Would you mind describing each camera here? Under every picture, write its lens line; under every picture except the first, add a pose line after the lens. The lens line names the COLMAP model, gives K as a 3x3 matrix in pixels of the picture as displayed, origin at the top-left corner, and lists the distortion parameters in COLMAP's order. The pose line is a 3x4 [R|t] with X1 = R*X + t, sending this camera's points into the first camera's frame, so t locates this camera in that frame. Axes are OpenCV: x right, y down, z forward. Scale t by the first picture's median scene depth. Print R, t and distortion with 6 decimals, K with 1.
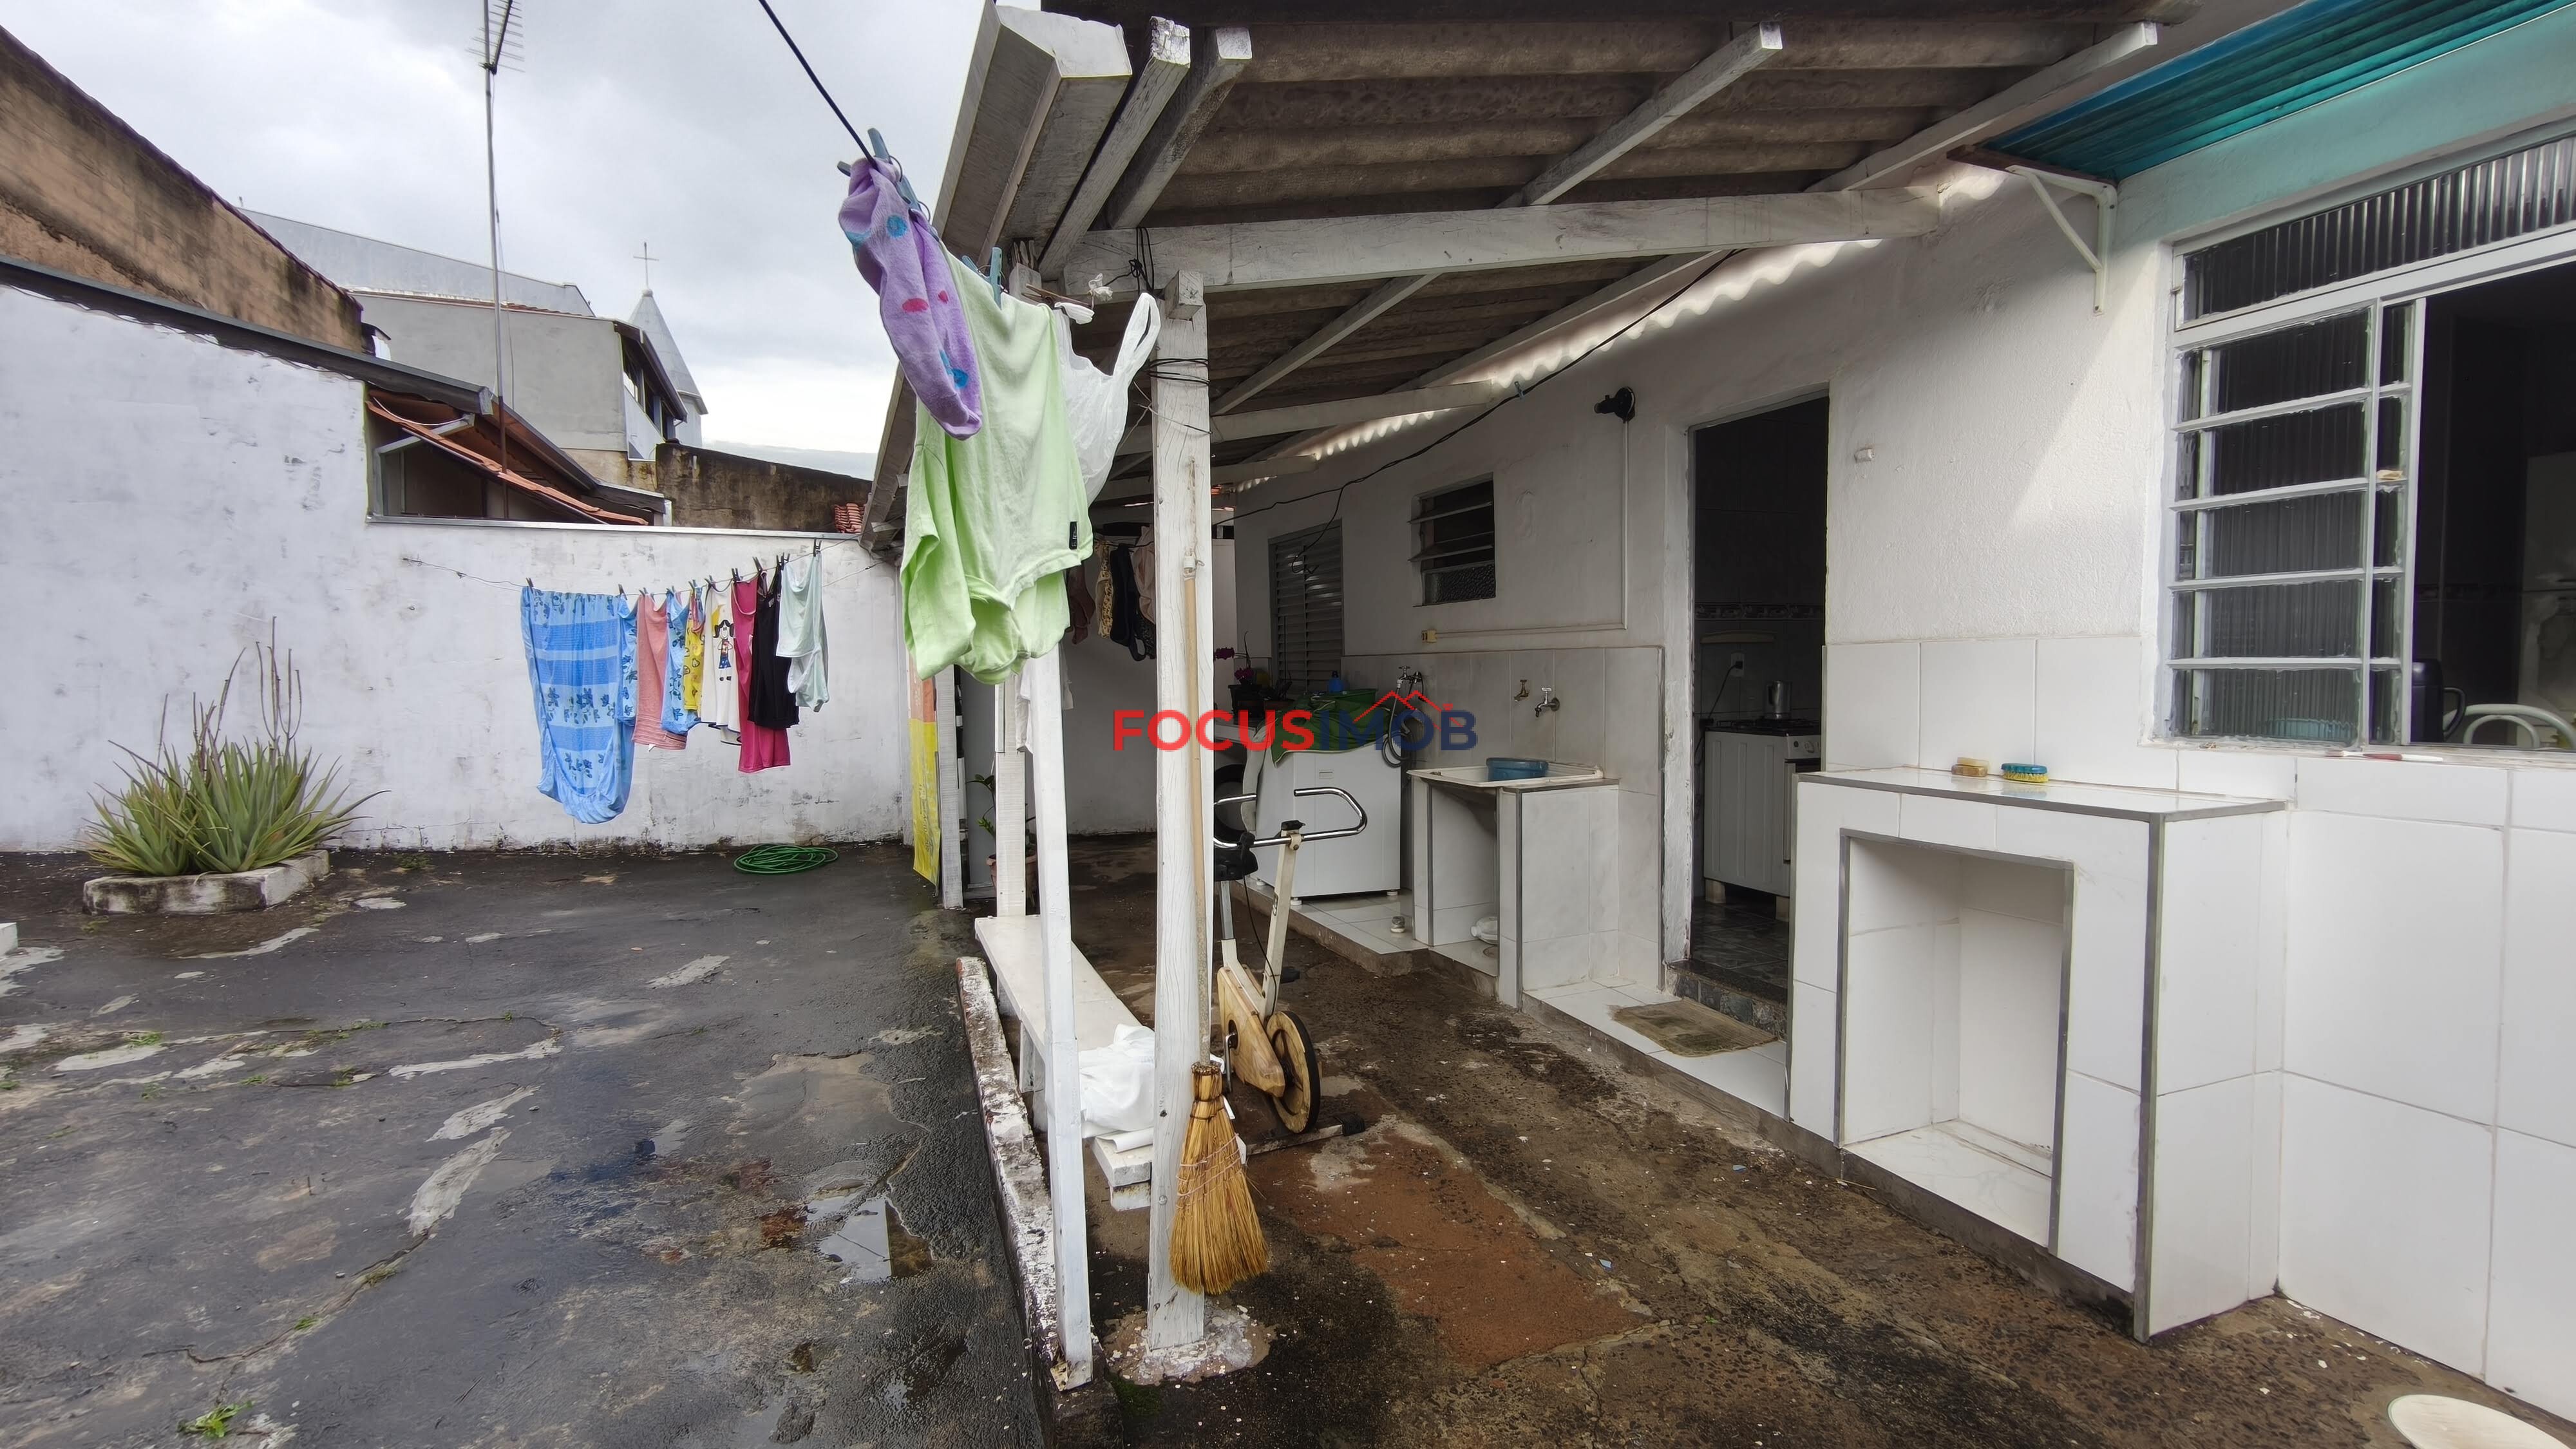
lens RADIAL K [[1095.3, 0, 1288.6], [0, 1095.3, 728.1], [0, 0, 1]] dist [-0.003096, 0.002065]
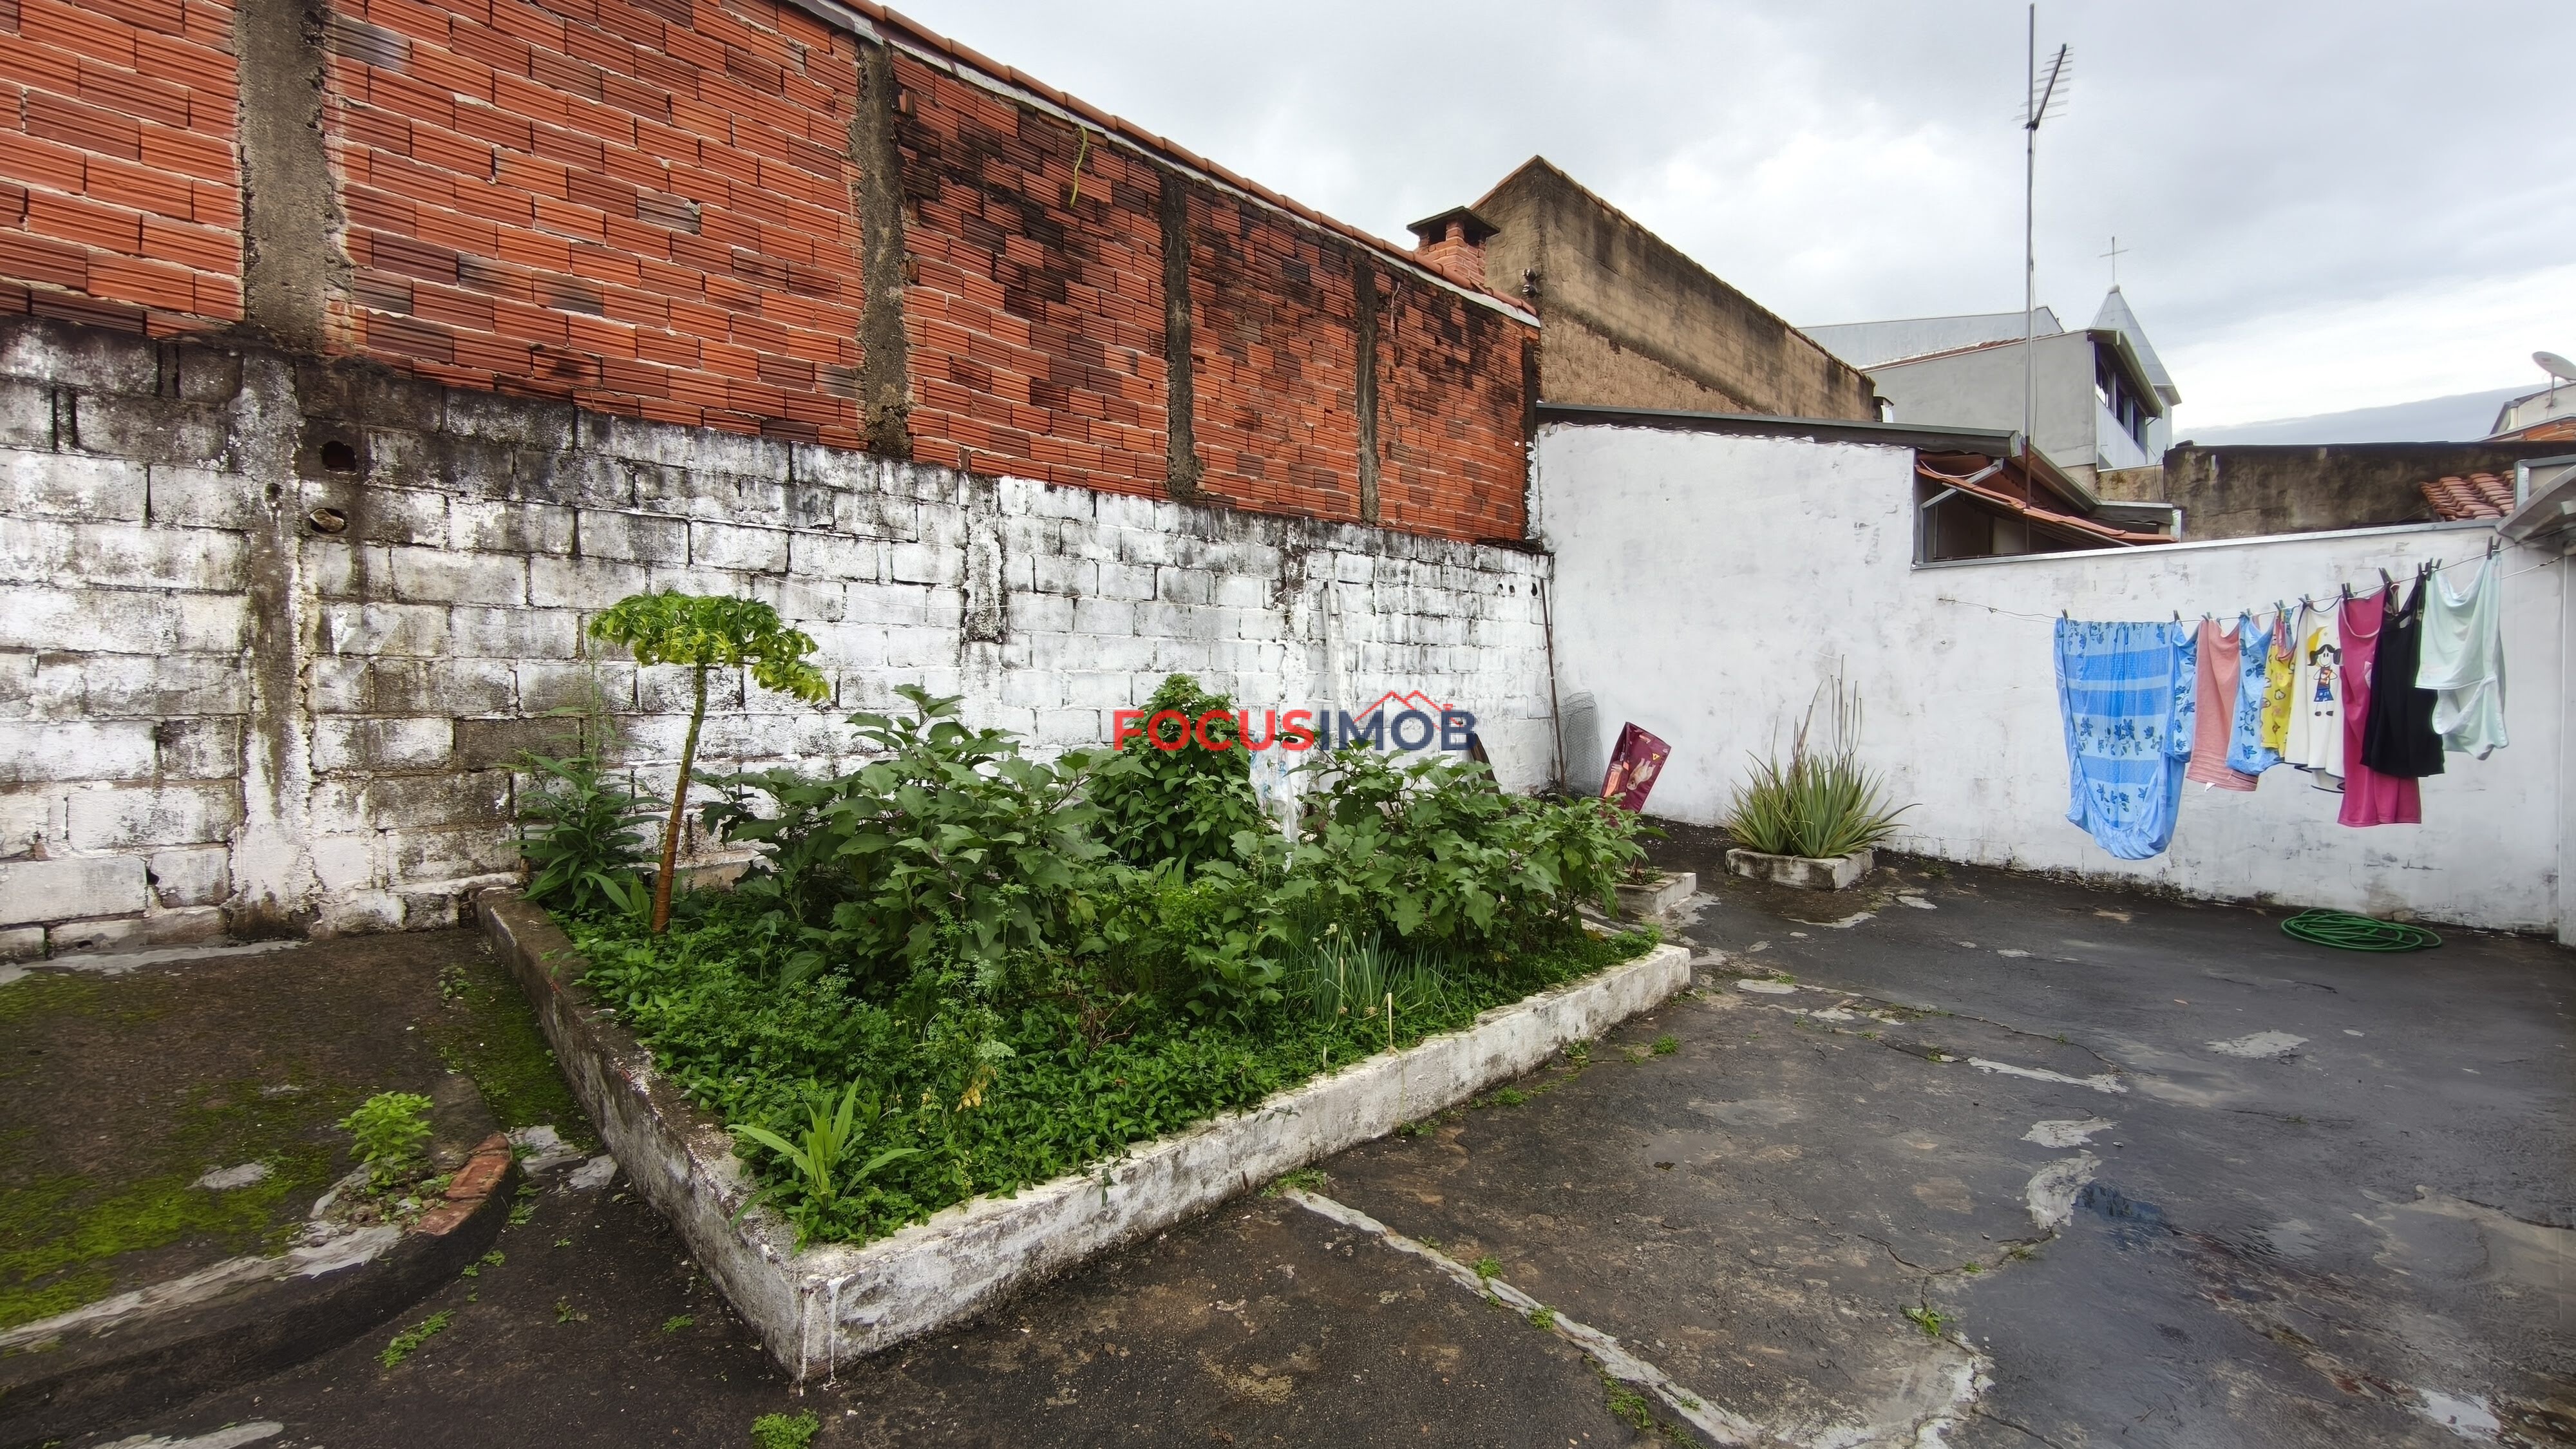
lens RADIAL K [[1095.3, 0, 1296.9], [0, 1095.3, 722.9], [0, 0, 1]] dist [-0.003096, 0.002065]
pose [[0.413567, 0.027545, -0.910057, -0.062999], [-0.047082, 0.998852, 0.008837, -0.007099], [0.909256, 0.039193, 0.414389, -0.072713]]
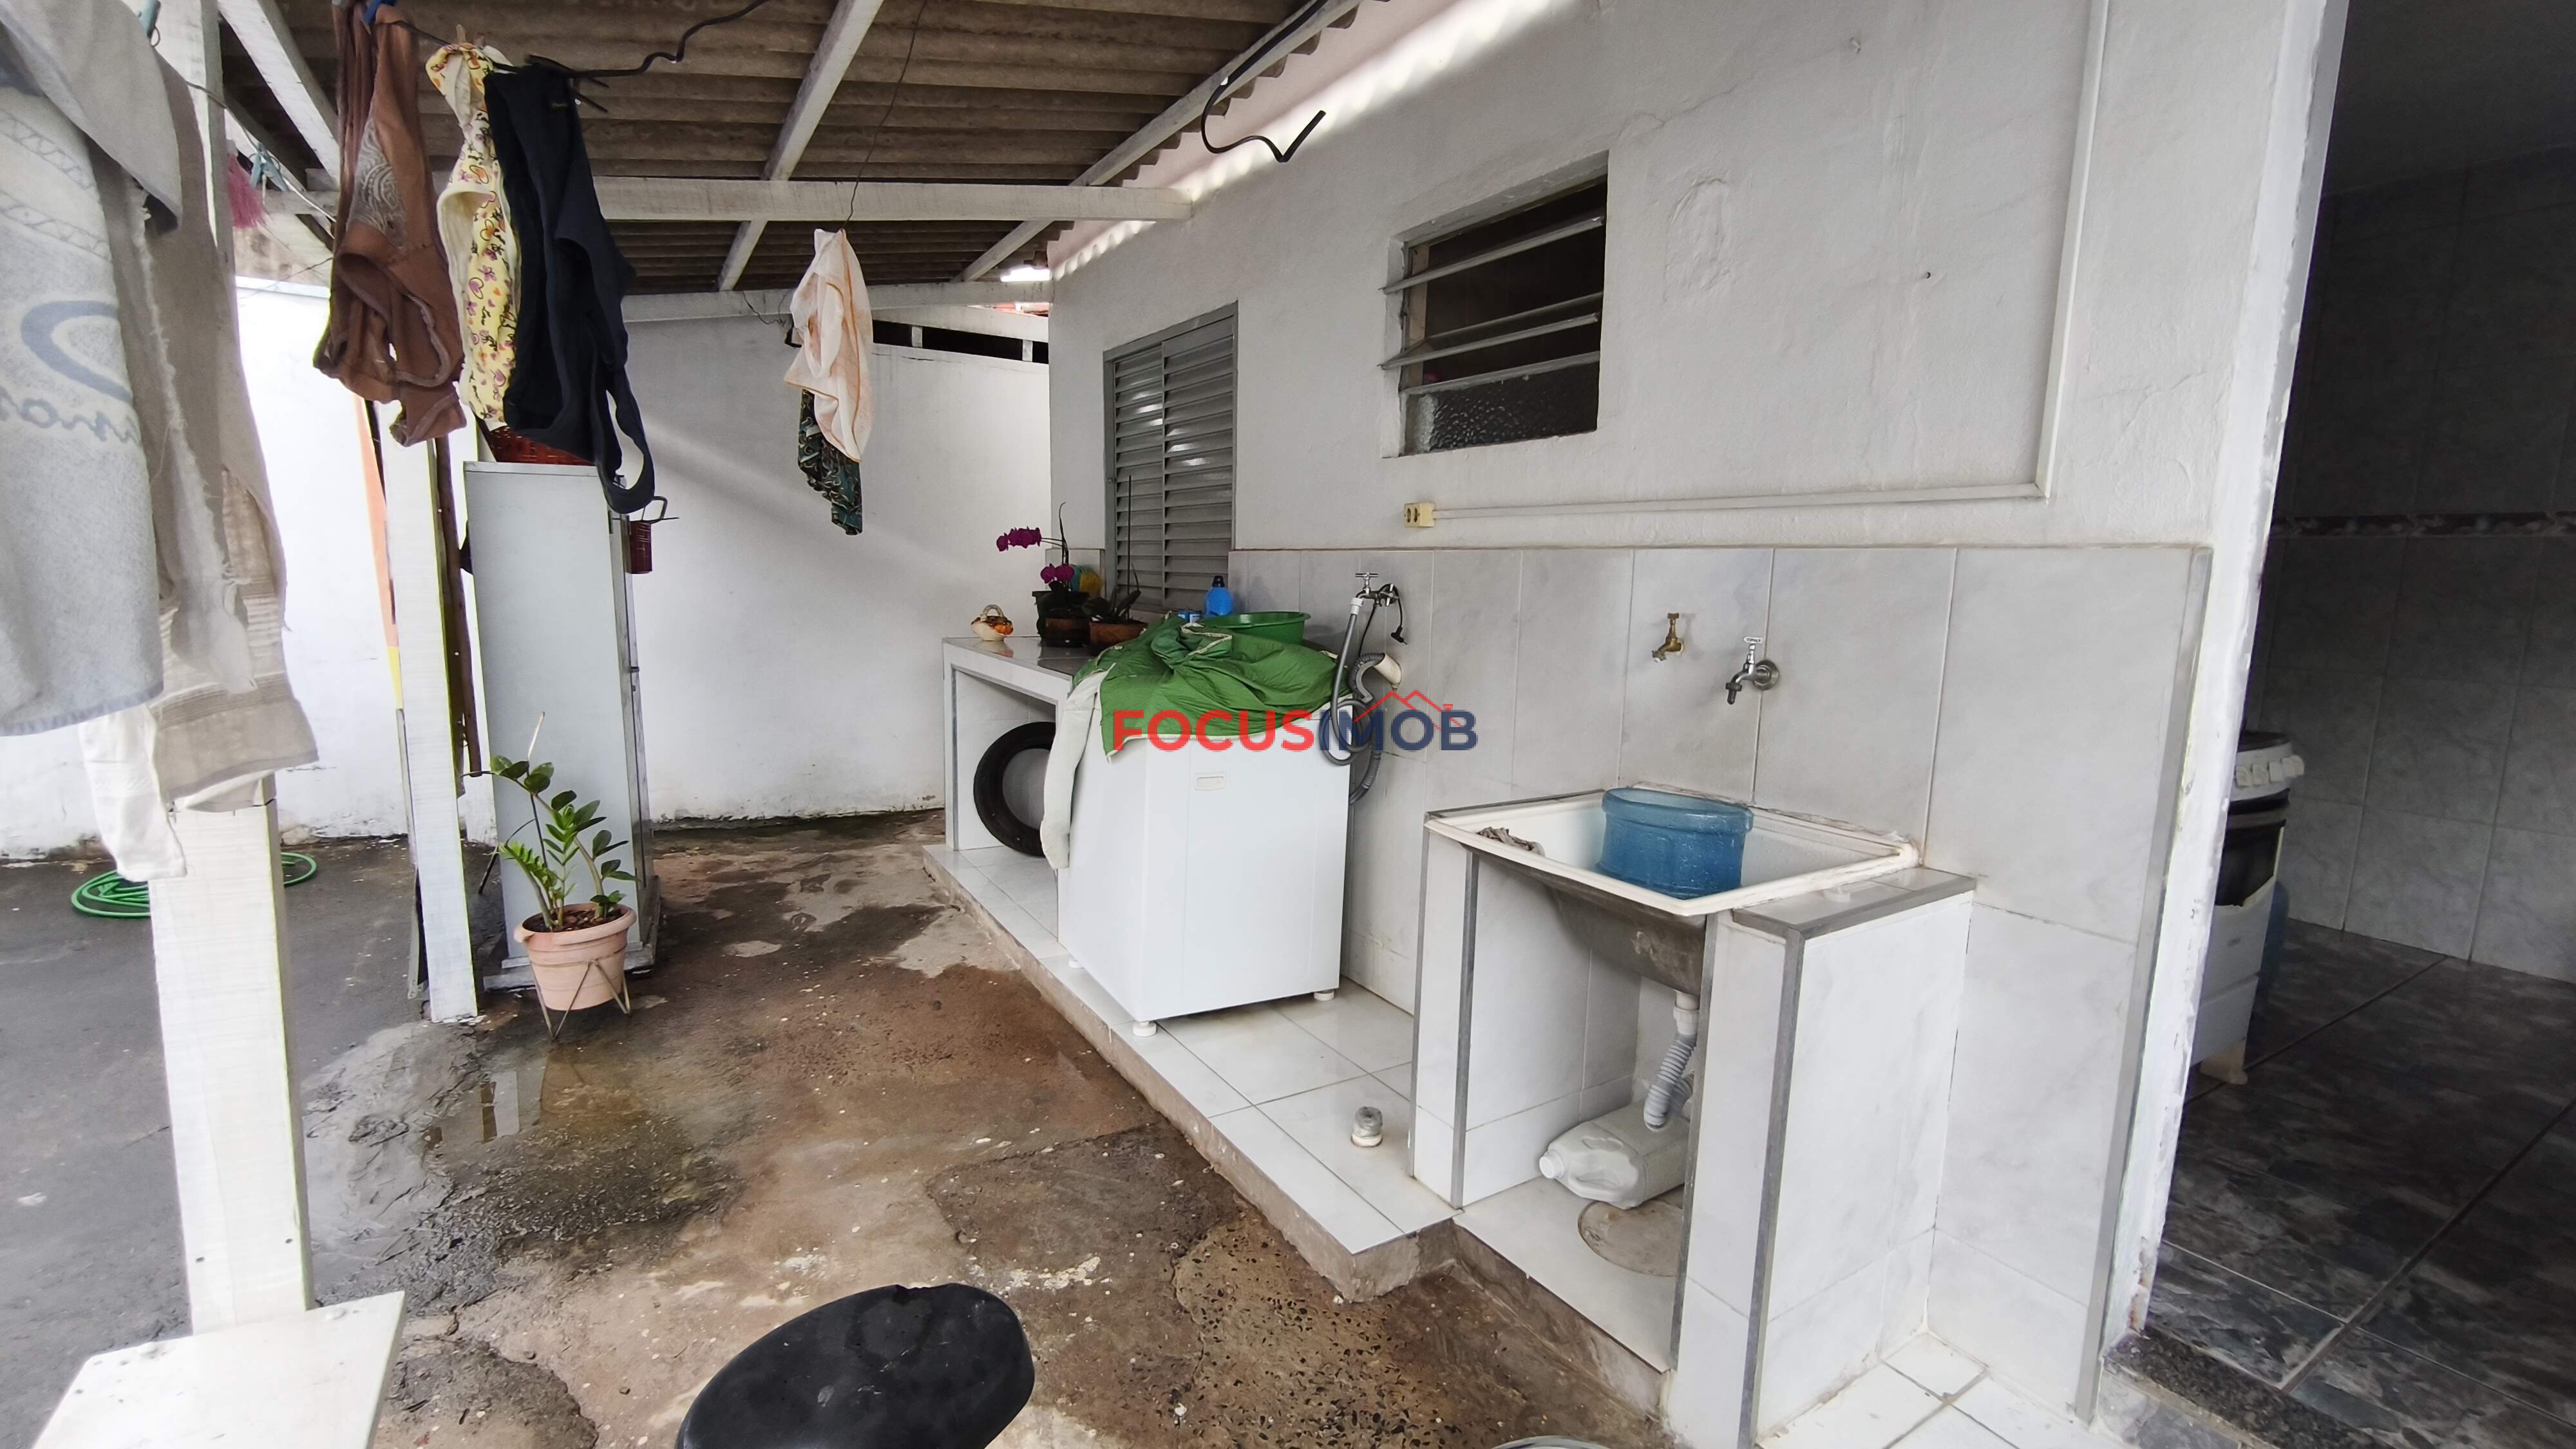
lens RADIAL K [[1095.3, 0, 1280.3], [0, 1095.3, 710.2], [0, 0, 1]] dist [-0.003096, 0.002065]
pose [[0.988913, 0.021819, 0.146884, -0.008458], [-0.032144, 0.997147, 0.068292, -0.025176], [-0.144975, -0.072256, 0.986793, 0.484605]]
